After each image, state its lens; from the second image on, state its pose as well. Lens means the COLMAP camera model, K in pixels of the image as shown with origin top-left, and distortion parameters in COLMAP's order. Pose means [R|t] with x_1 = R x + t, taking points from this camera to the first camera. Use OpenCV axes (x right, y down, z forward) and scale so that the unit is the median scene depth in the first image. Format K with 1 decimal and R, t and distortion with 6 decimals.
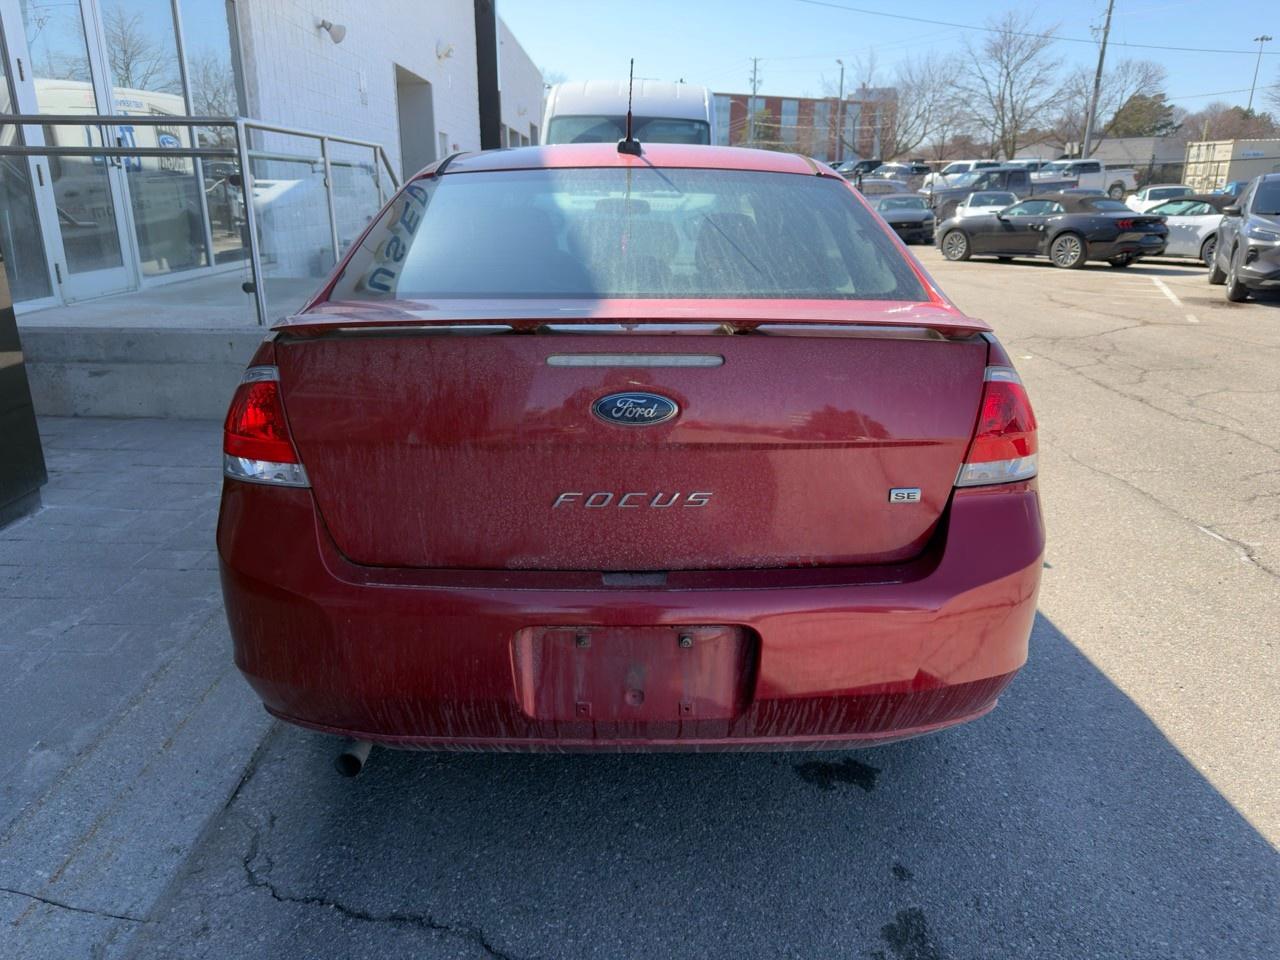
lens RADIAL K [[915.0, 0, 645.4], [0, 915.0, 486.2], [0, 0, 1]] dist [0.007029, -0.011886]
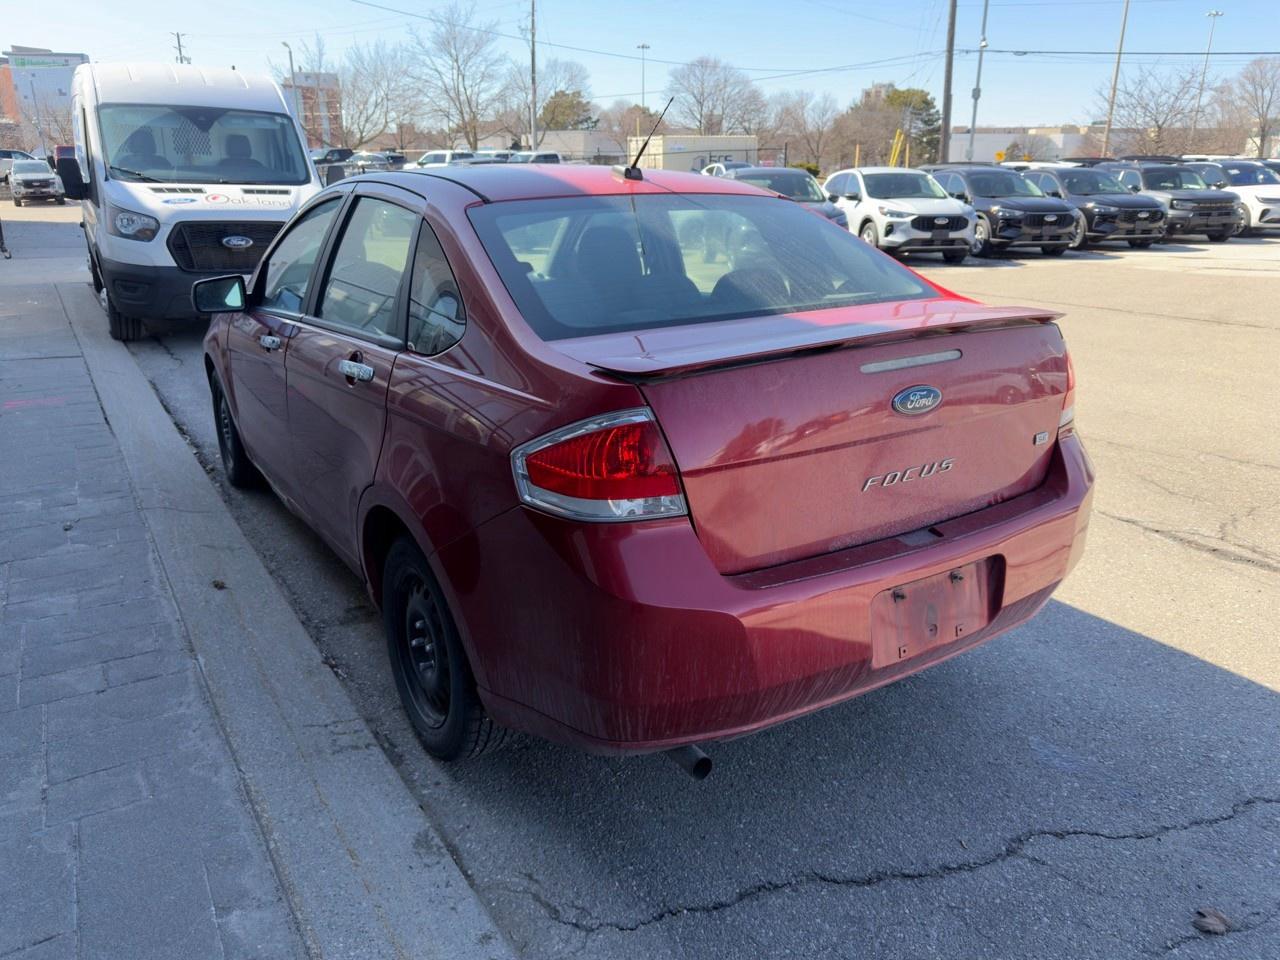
lens RADIAL K [[915.0, 0, 645.4], [0, 915.0, 486.2], [0, 0, 1]] dist [0.007029, -0.011886]
pose [[0.847511, -0.174016, 0.501441, -0.046691], [0.167664, 0.984128, 0.058148, -0.005013], [-0.503601, 0.034792, 0.863236, 0.005898]]
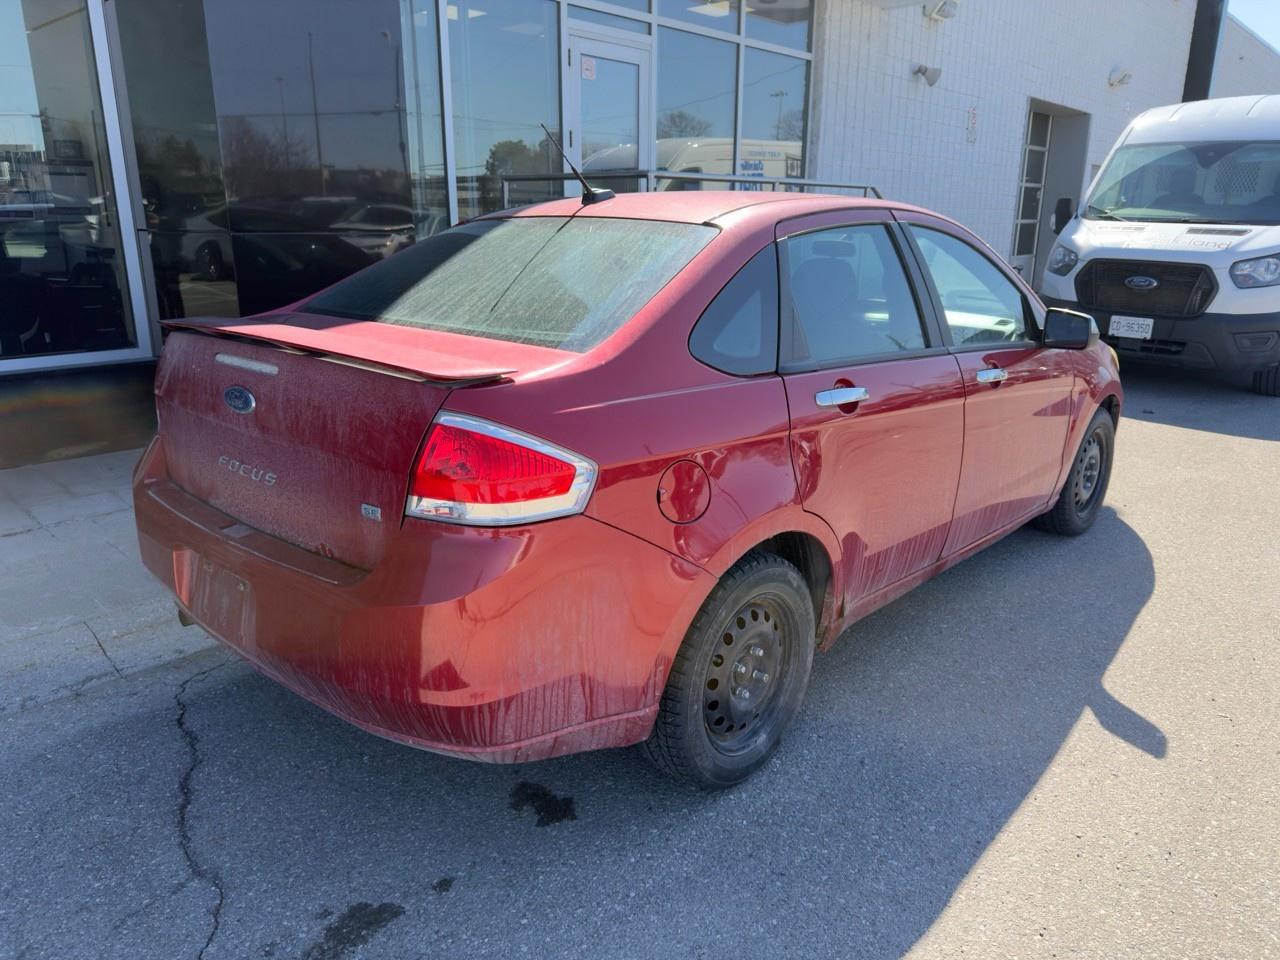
lens RADIAL K [[915.0, 0, 645.4], [0, 915.0, 486.2], [0, 0, 1]] dist [0.007029, -0.011886]
pose [[0.726579, 0.189596, -0.660406, 0.063780], [-0.212007, 0.976138, 0.046989, -0.007279], [0.653557, 0.105869, 0.749437, 0.019508]]
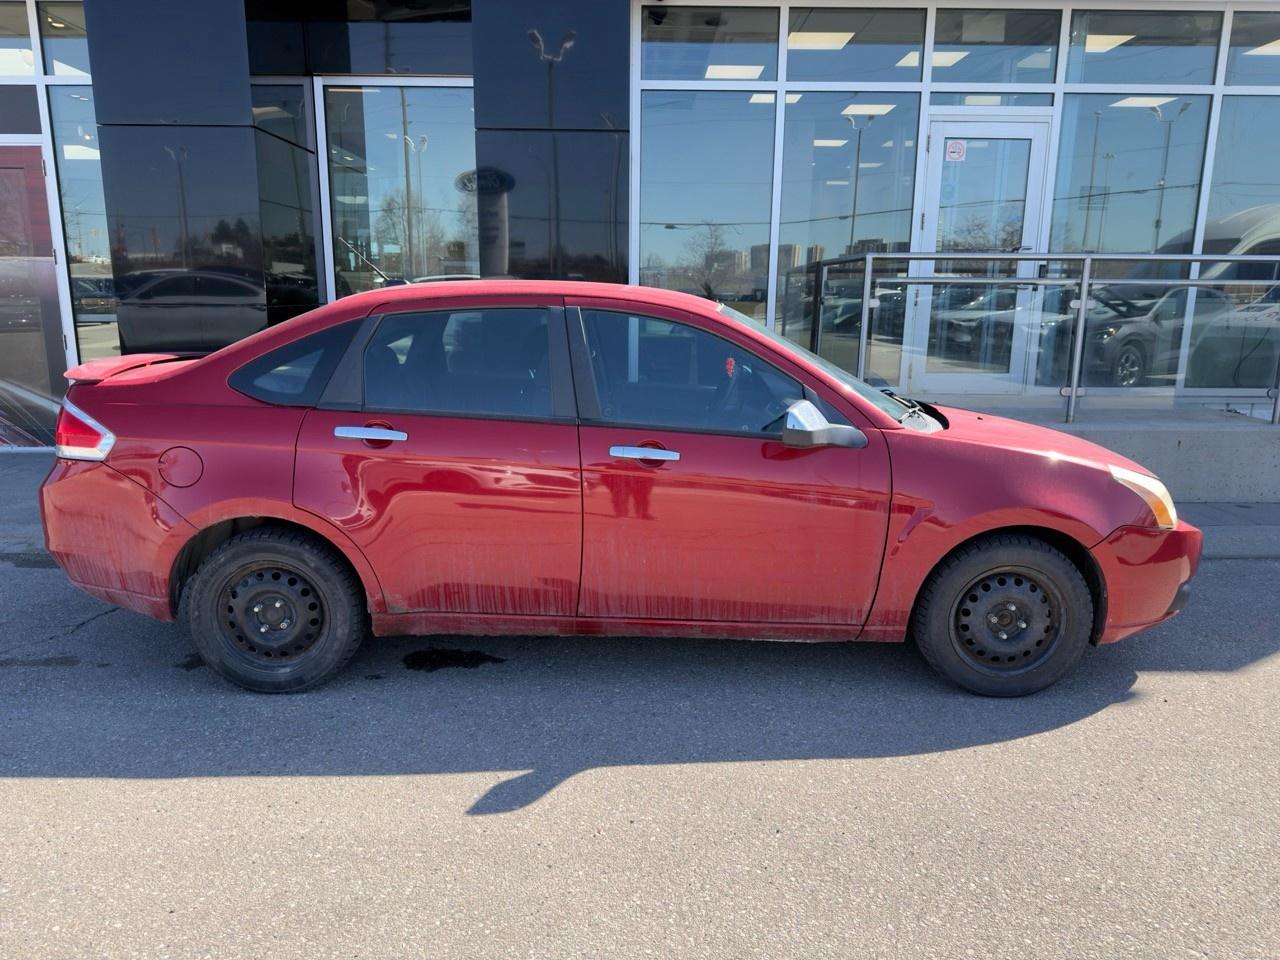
lens RADIAL K [[915.0, 0, 645.4], [0, 915.0, 486.2], [0, 0, 1]] dist [0.007029, -0.011886]
pose [[-0.013867, 0.204482, -0.978772, 0.123781], [-0.317479, 0.927314, 0.198230, -0.039424], [0.948164, 0.313489, 0.052059, 0.113802]]
